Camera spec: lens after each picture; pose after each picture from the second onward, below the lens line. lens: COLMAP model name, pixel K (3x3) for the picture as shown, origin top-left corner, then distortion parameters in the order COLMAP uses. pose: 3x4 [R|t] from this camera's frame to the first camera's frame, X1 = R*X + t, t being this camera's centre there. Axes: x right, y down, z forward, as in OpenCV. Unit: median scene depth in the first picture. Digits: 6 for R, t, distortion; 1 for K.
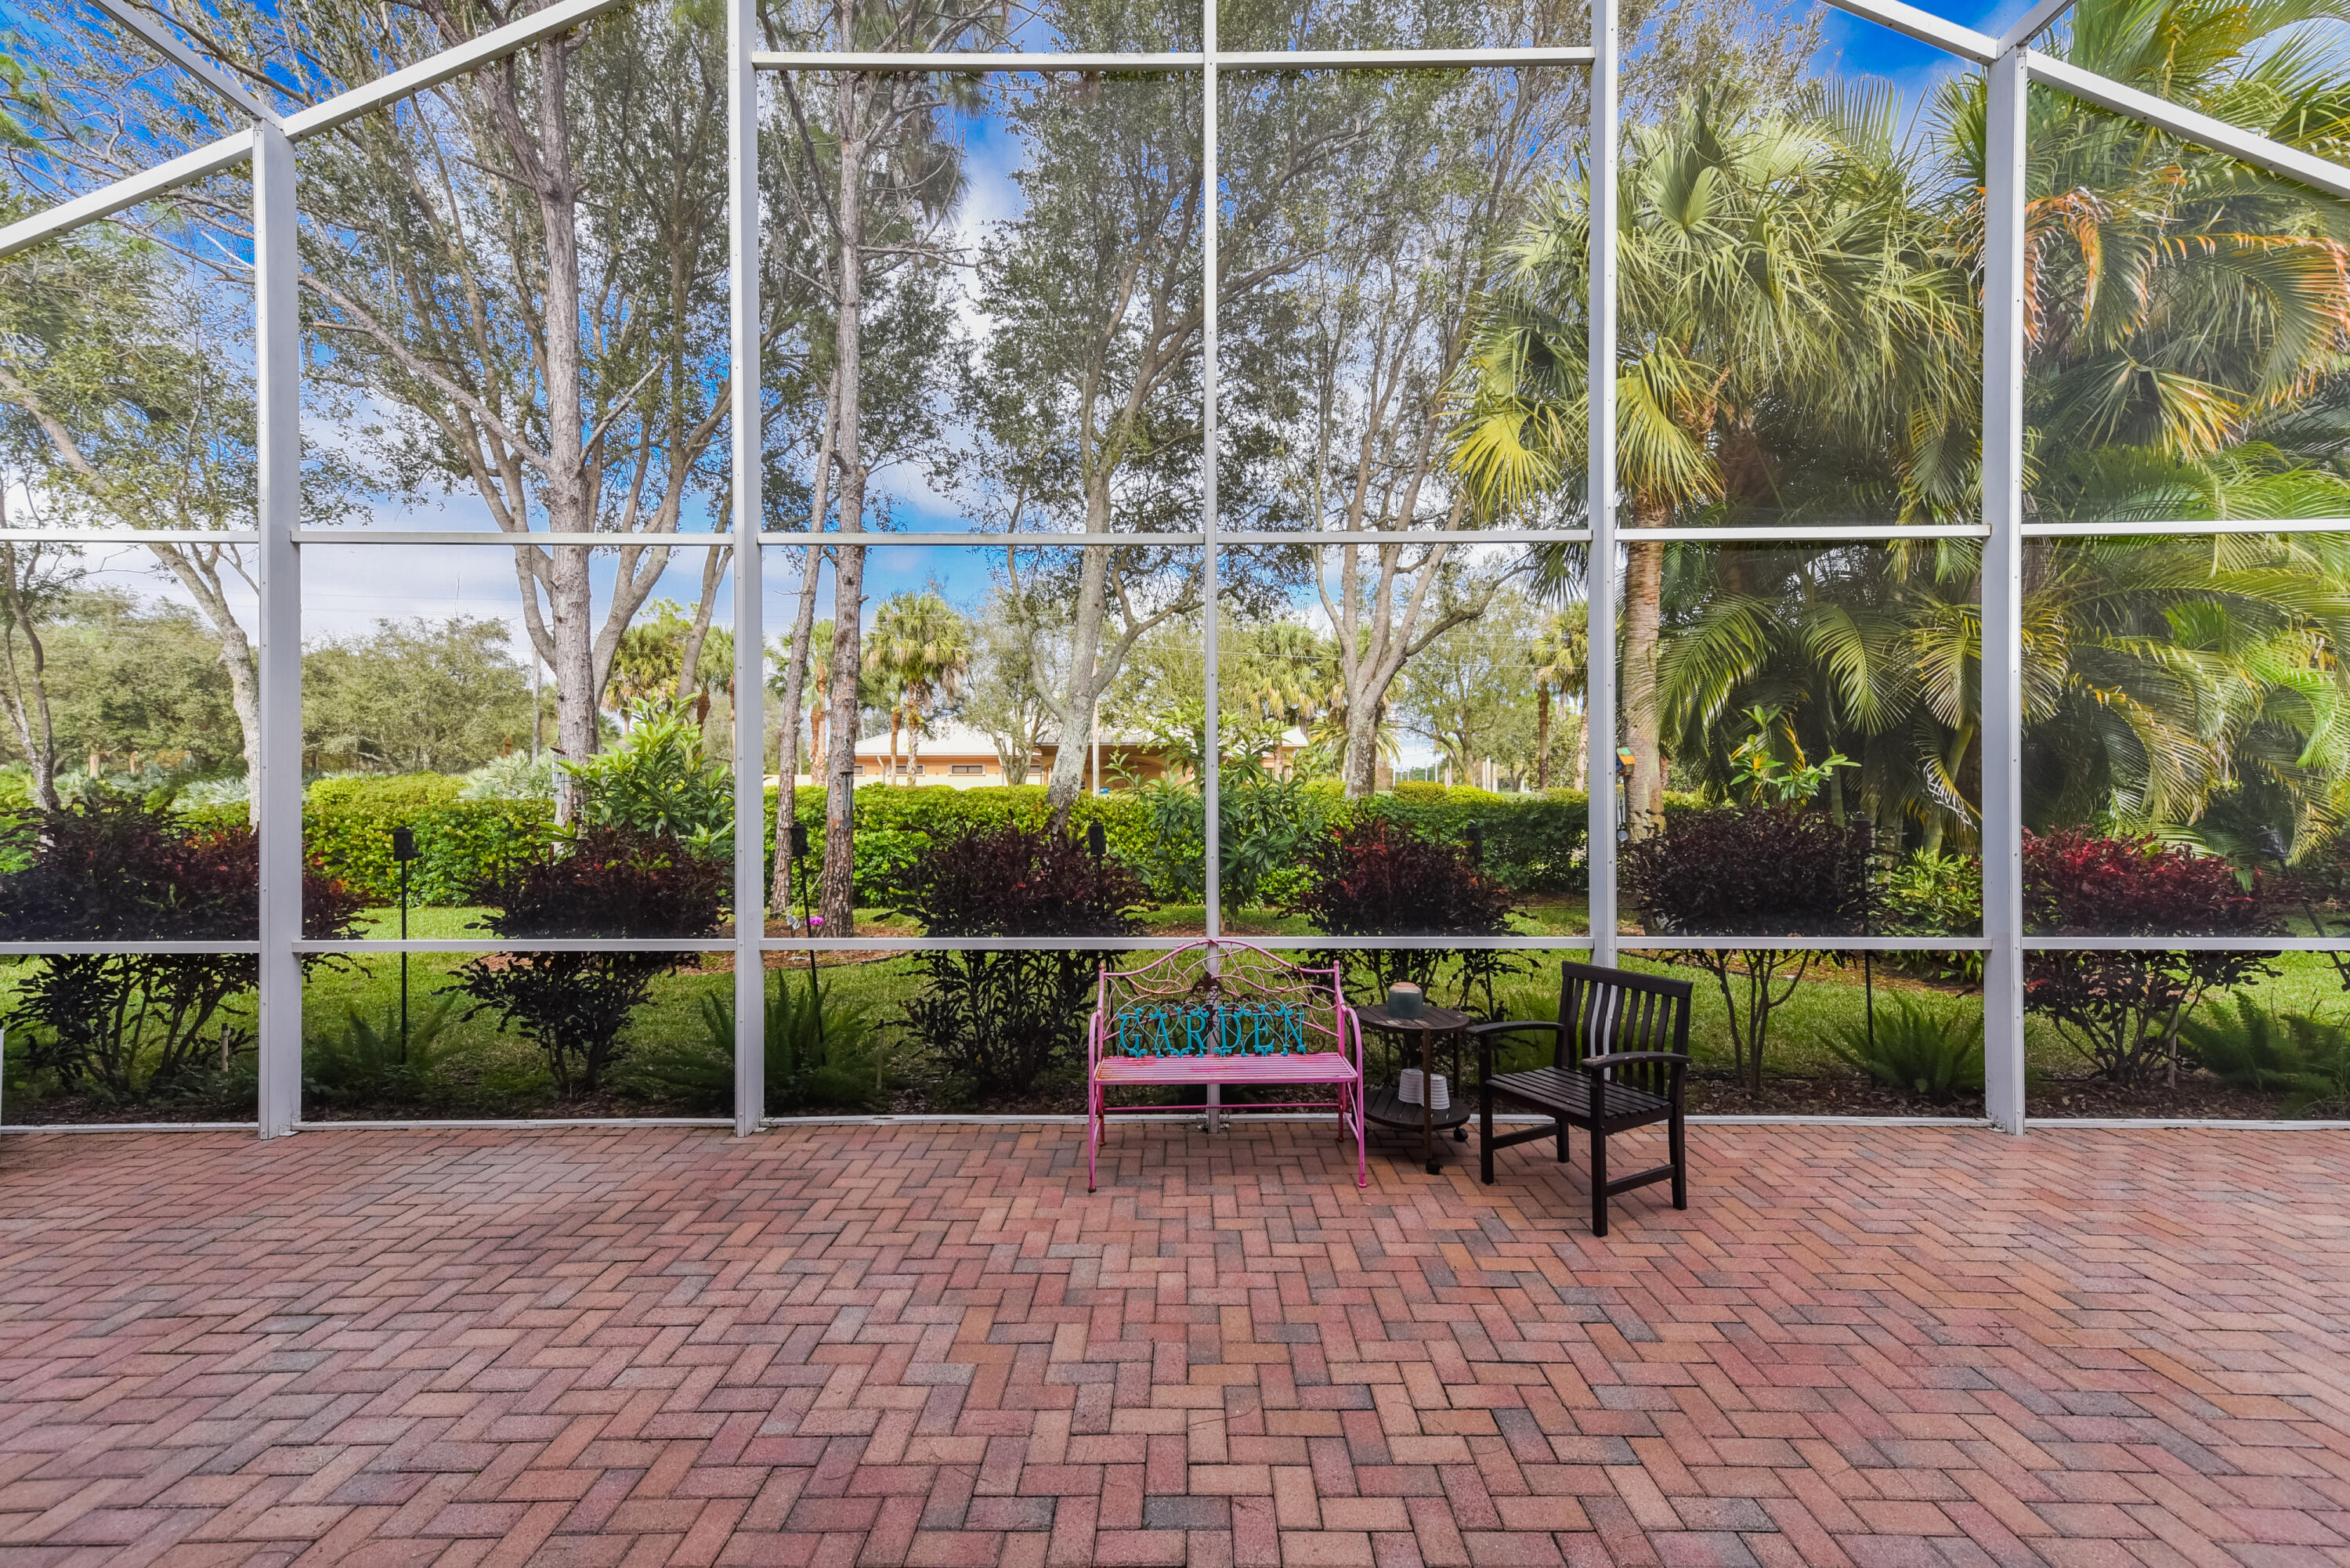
lens RADIAL K [[916.3, 0, 1185.1], [0, 916.3, 786.5], [0, 0, 1]] dist [0.021621, -0.000369]
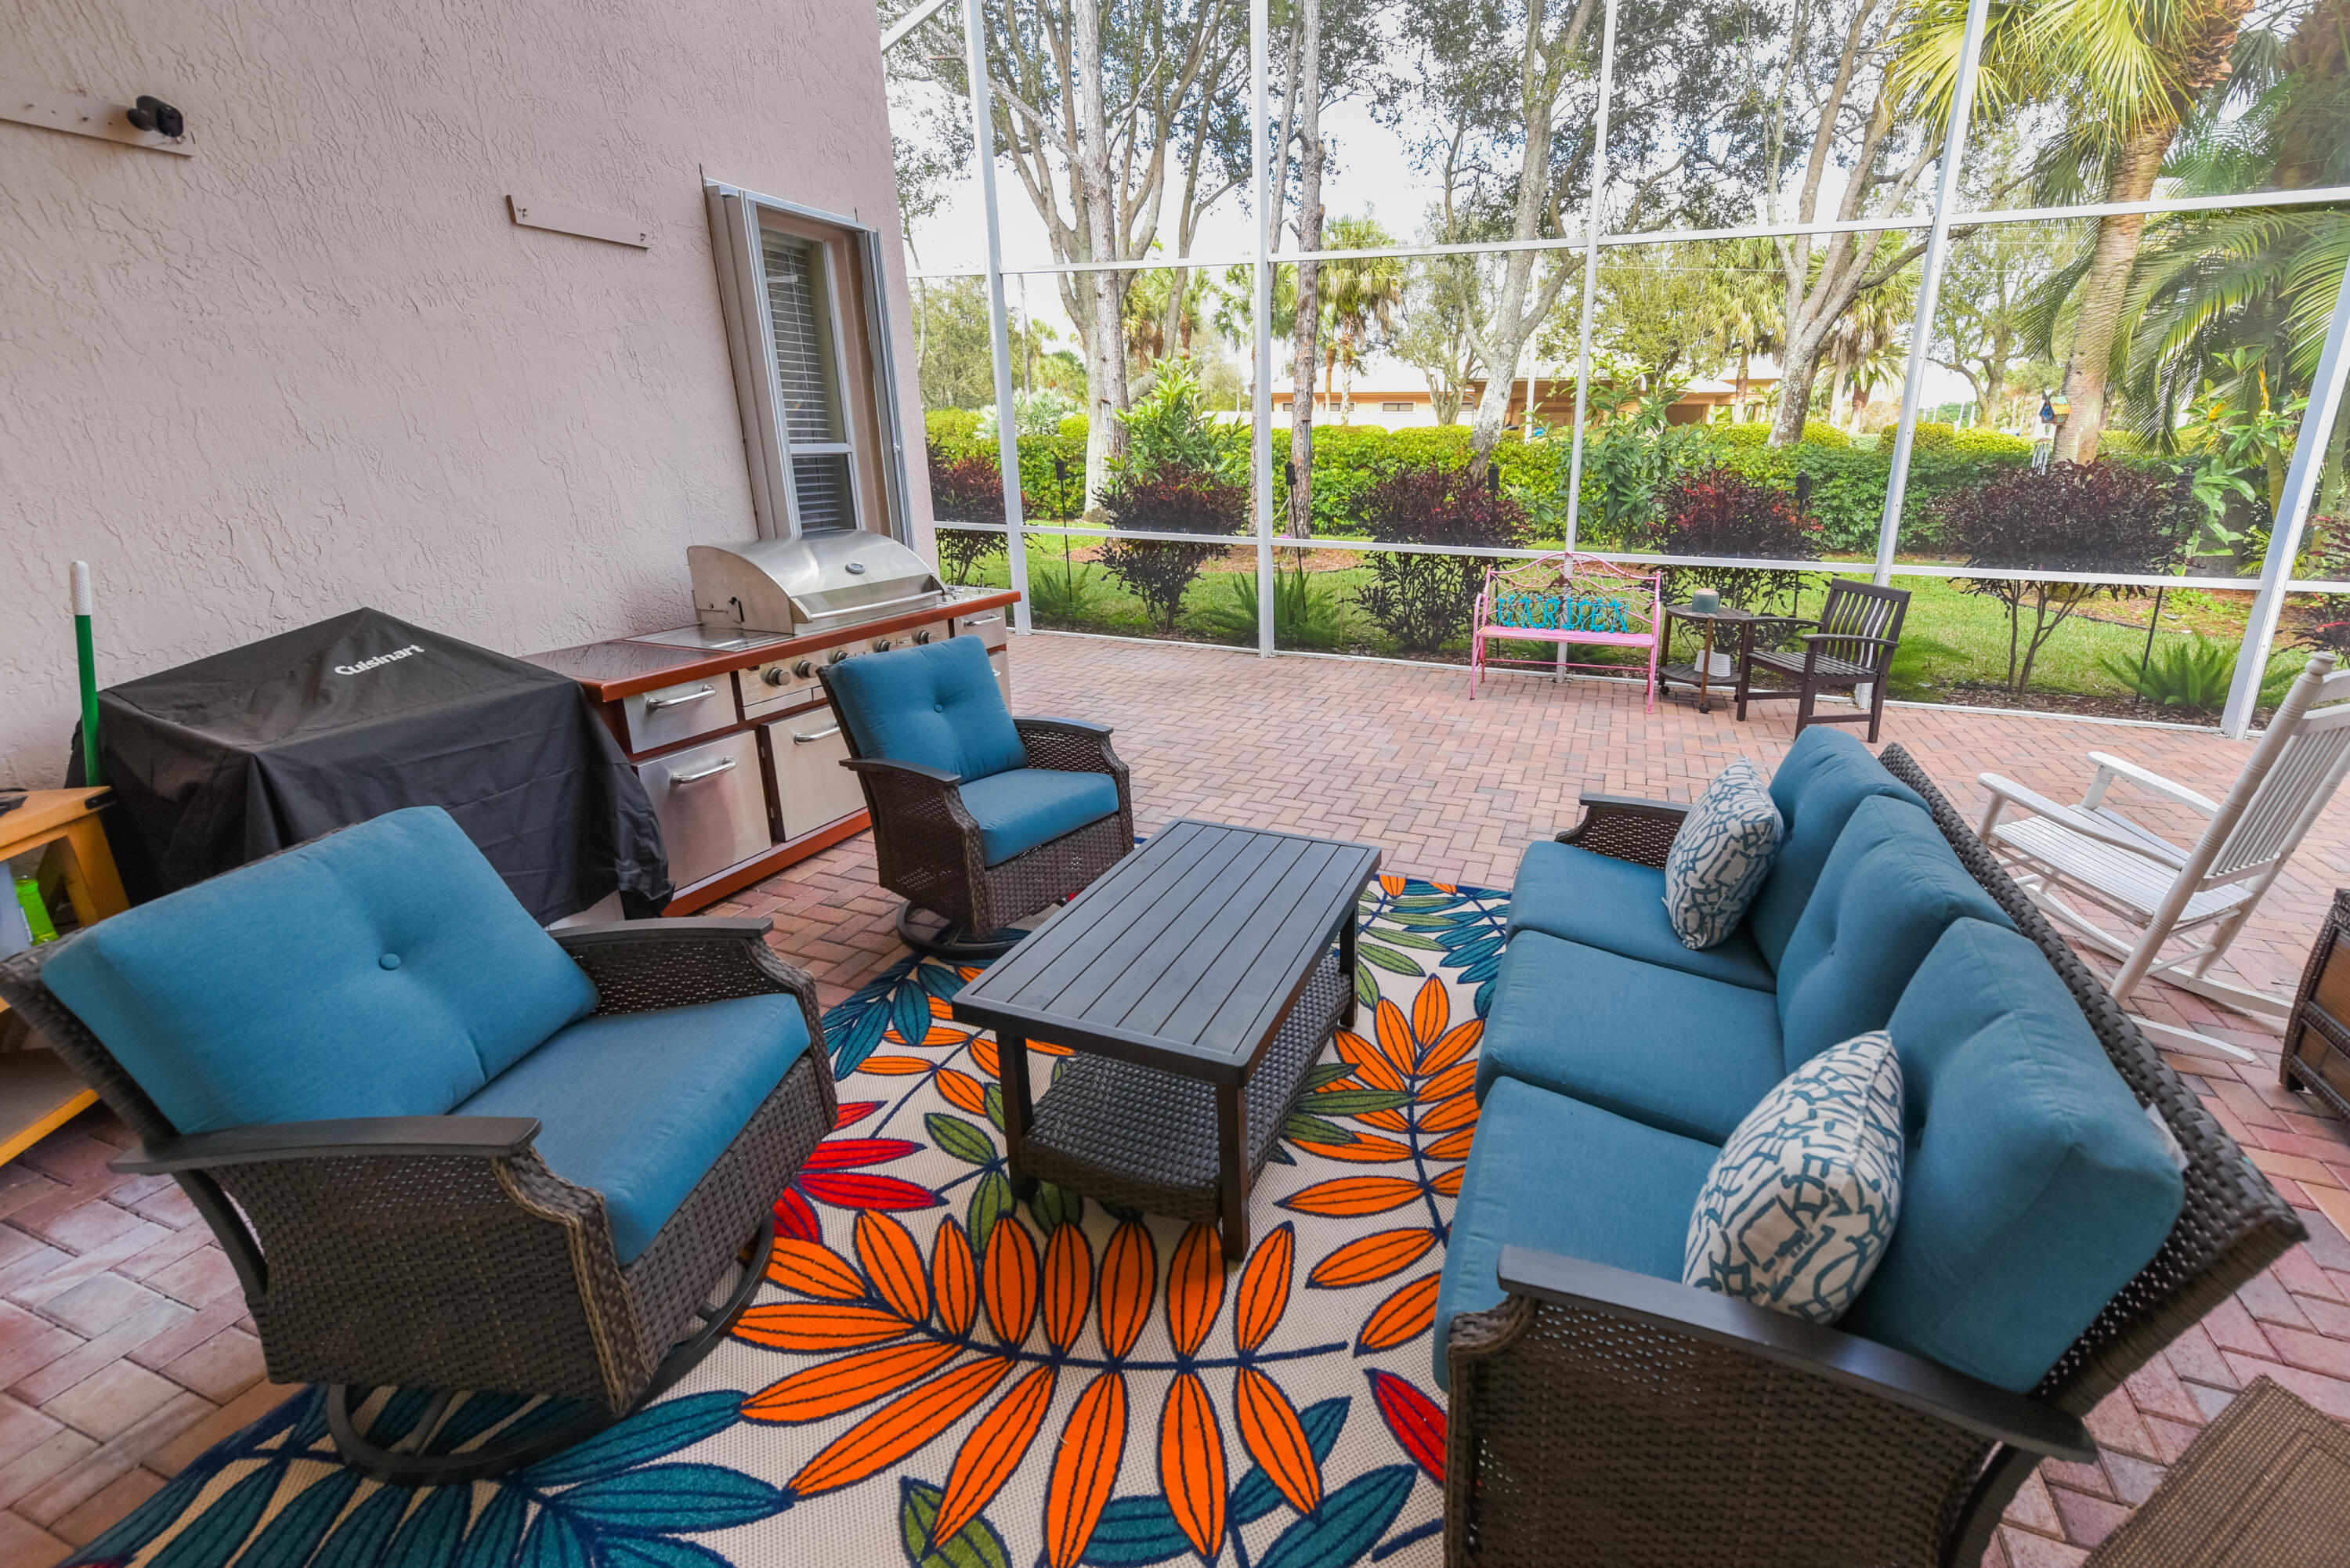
lens RADIAL K [[959.7, 0, 1326.8], [0, 959.7, 683.7], [0, 0, 1]] dist [0.028359, 0.000053]
pose [[0.954361, 0.086880, -0.285739, 0.053897], [-0.009512, 0.965109, 0.261674, -0.010697], [0.298504, -0.247013, 0.921889, -0.249464]]
